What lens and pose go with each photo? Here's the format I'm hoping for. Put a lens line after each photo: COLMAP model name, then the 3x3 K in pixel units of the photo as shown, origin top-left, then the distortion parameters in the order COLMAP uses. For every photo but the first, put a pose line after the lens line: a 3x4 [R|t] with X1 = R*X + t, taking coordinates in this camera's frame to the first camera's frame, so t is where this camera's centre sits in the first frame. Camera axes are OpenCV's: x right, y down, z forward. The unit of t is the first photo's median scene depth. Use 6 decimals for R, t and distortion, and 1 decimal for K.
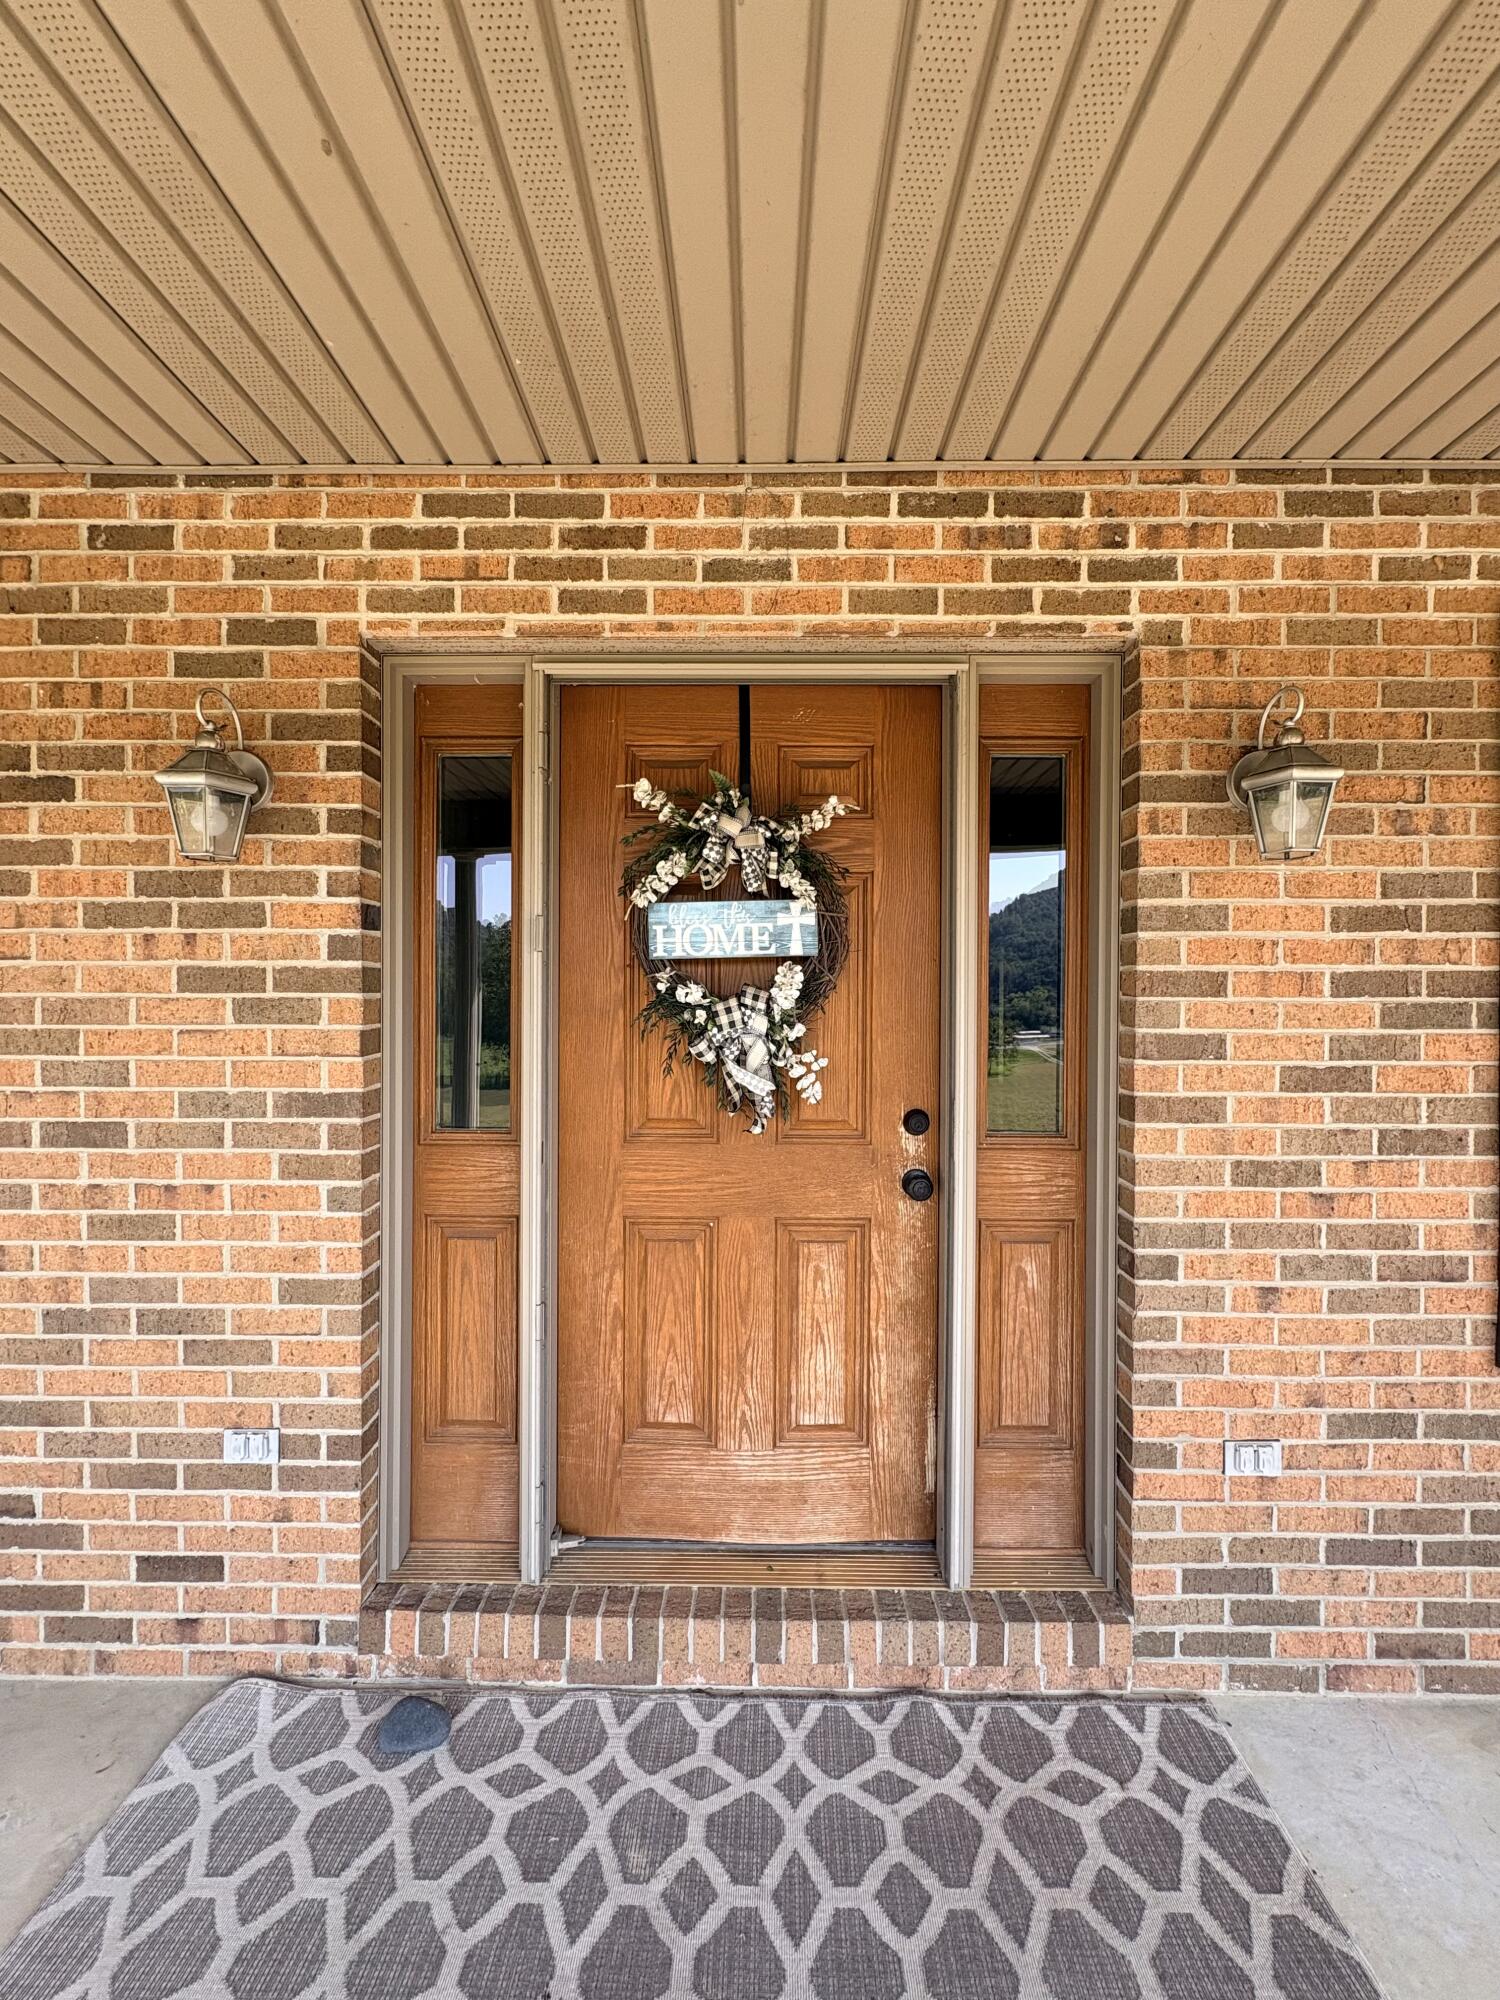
lens RADIAL K [[796.5, 0, 752.0], [0, 796.5, 999.8], [0, 0, 1]] dist [0.001198, 0.000378]
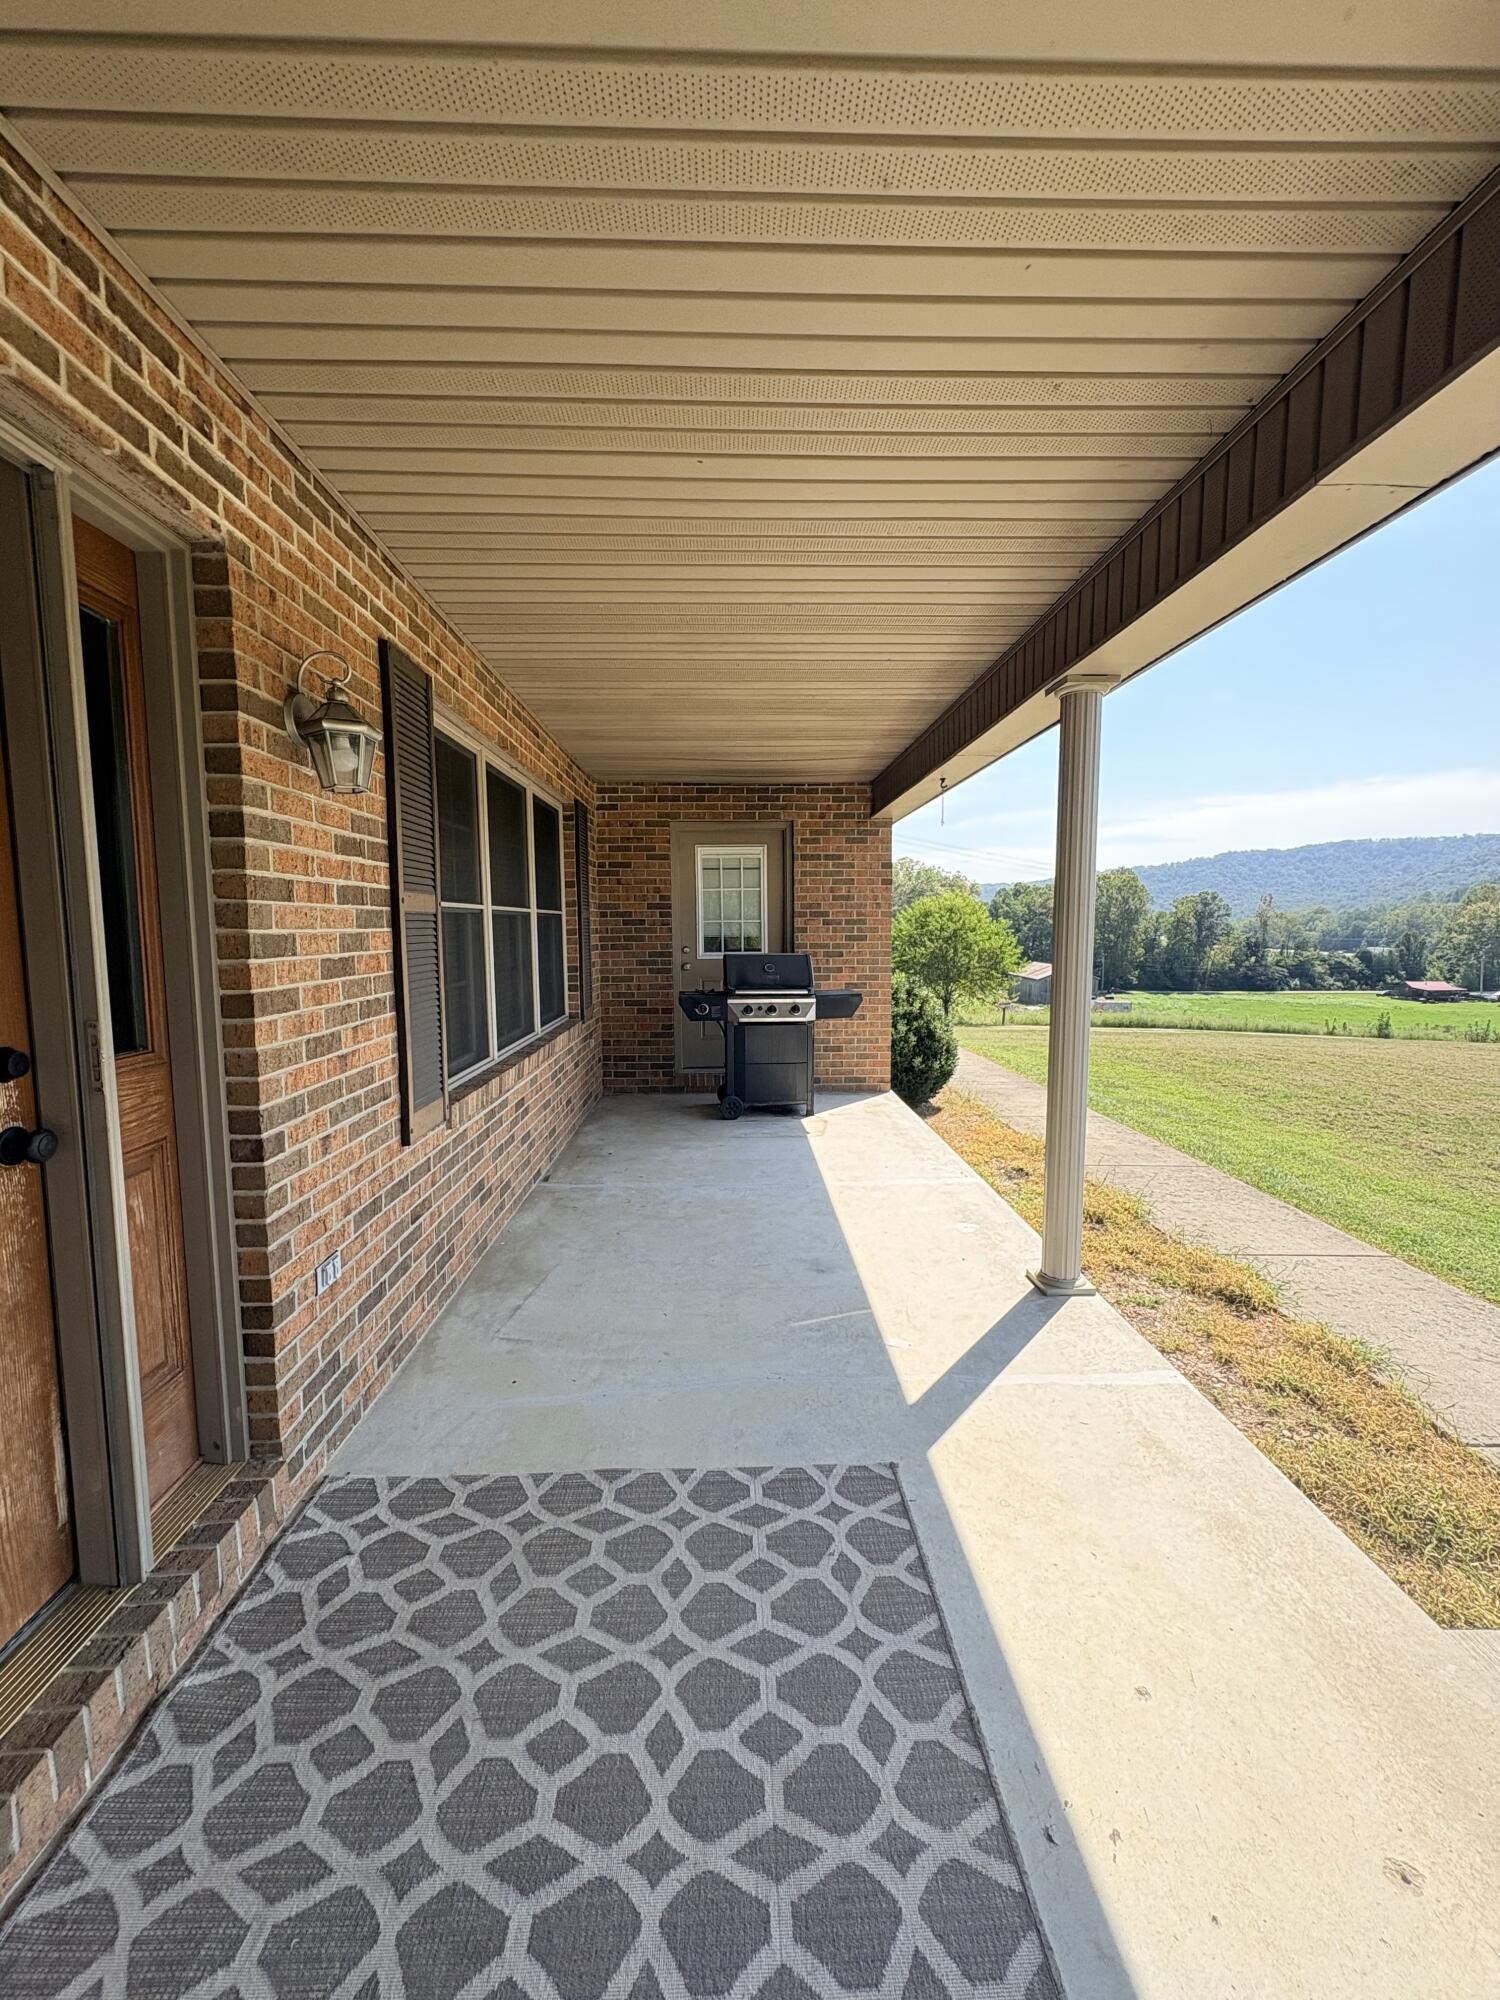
lens RADIAL K [[796.5, 0, 752.0], [0, 796.5, 999.8], [0, 0, 1]] dist [0.001198, 0.000378]
pose [[-0.039993, -0.095974, 0.994580, -0.605071], [0.013005, 0.995242, 0.096561, 0.035123], [-0.999115, 0.016796, -0.038555, 0.374484]]
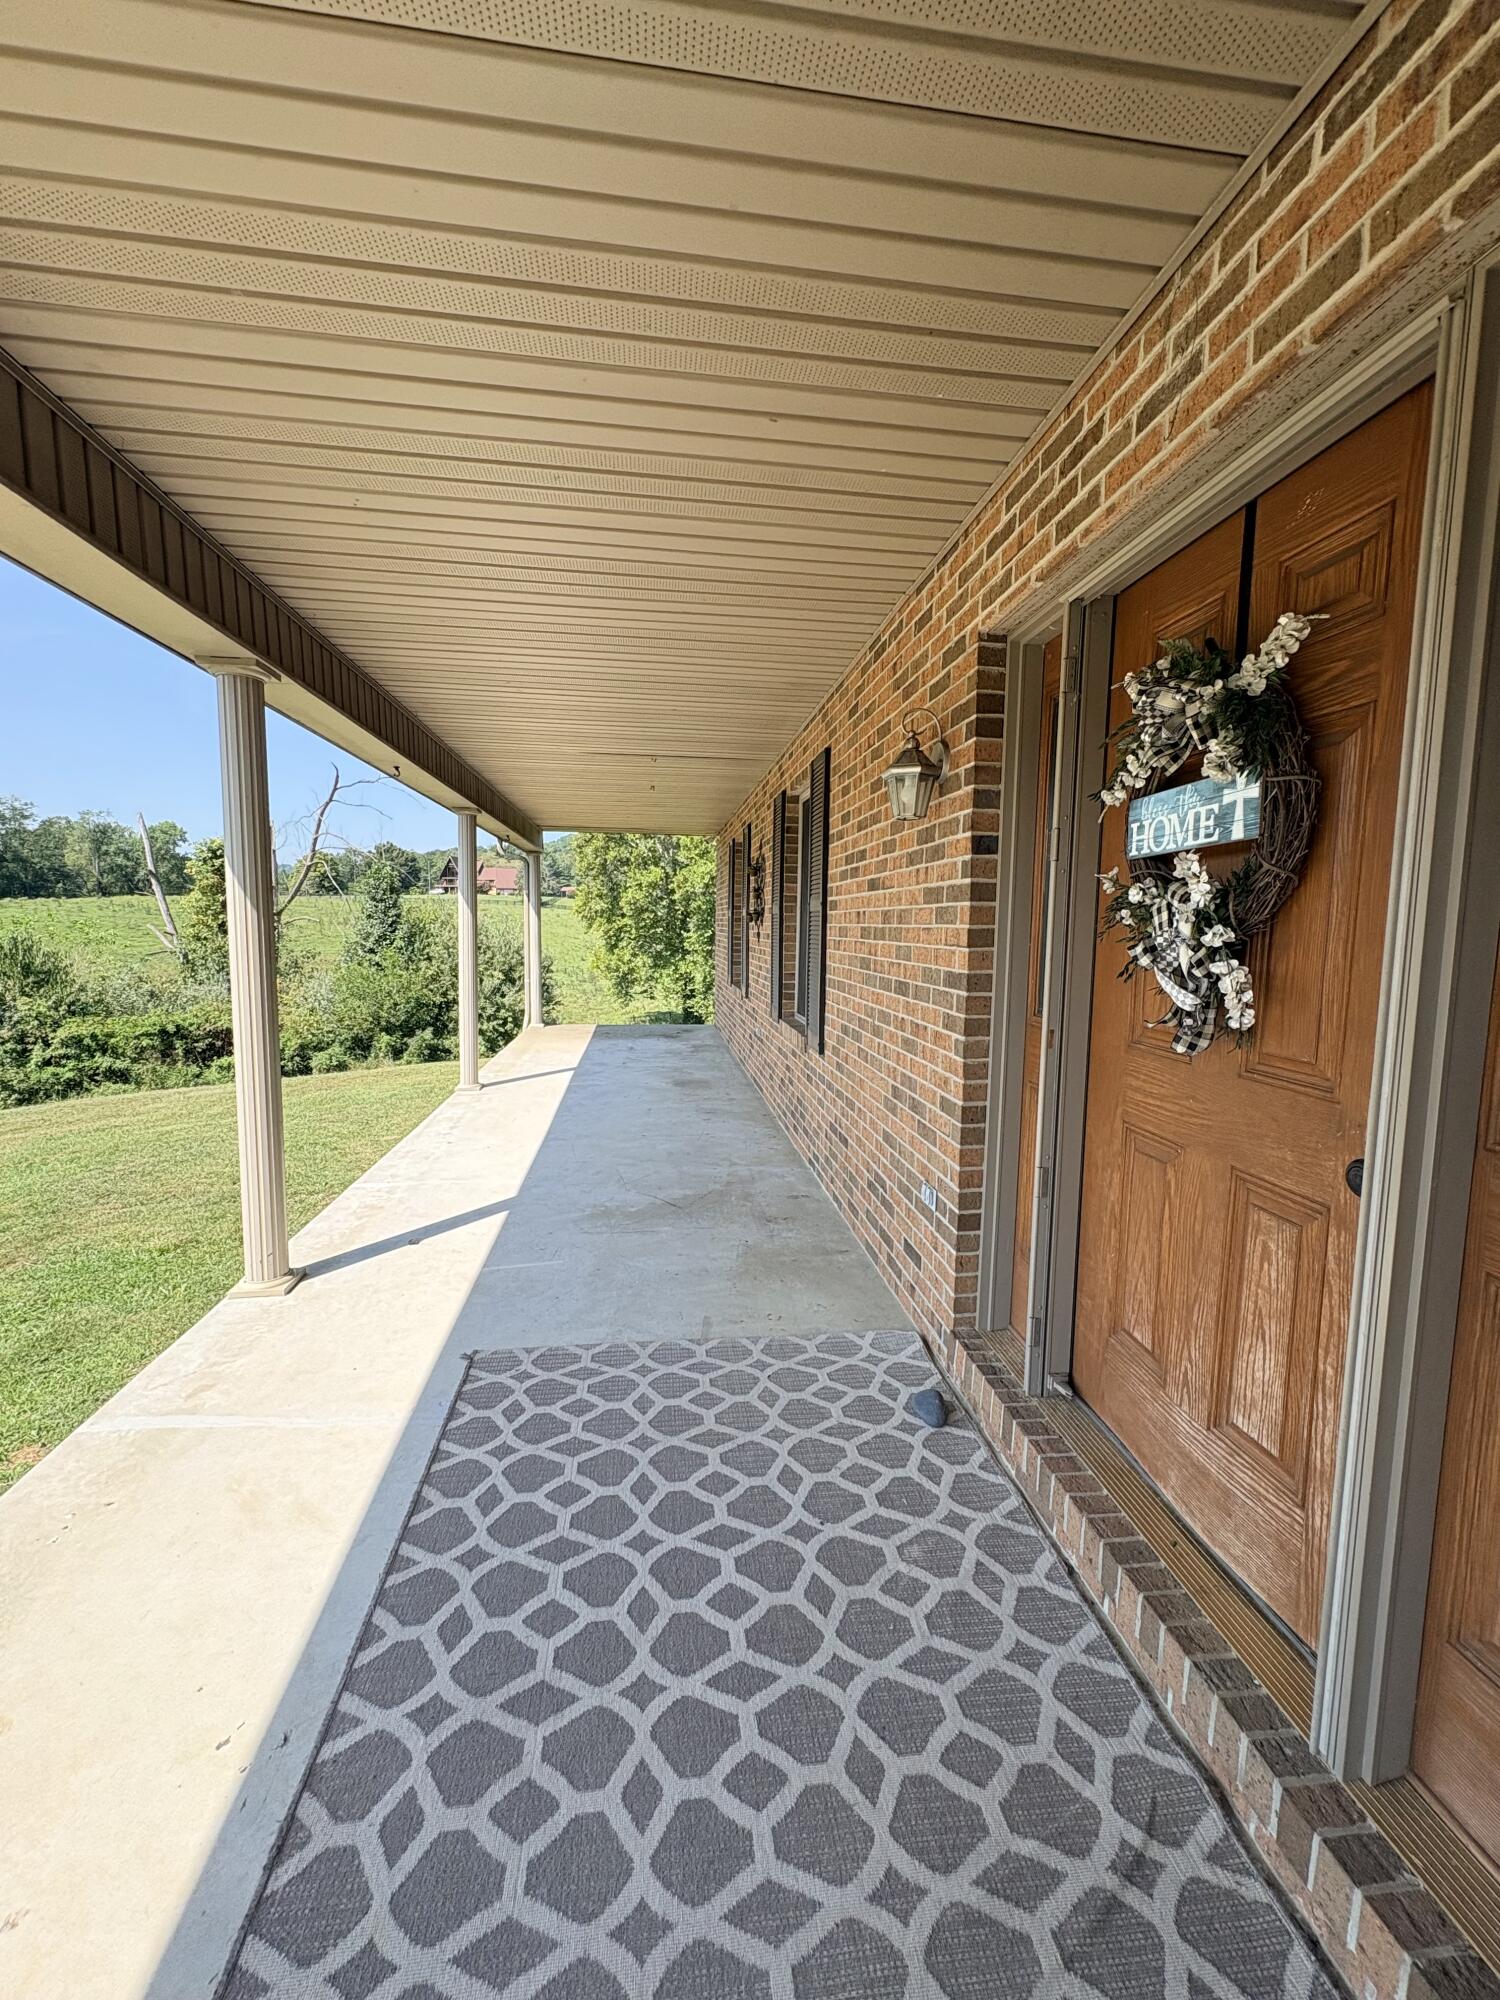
lens RADIAL K [[796.5, 0, 752.0], [0, 796.5, 999.8], [0, 0, 1]] dist [0.001198, 0.000378]
pose [[0.141216, 0.093624, -0.985542, 0.835443], [-0.020290, 0.995583, 0.091671, 0.042227], [0.989771, 0.007051, 0.142492, 0.436836]]
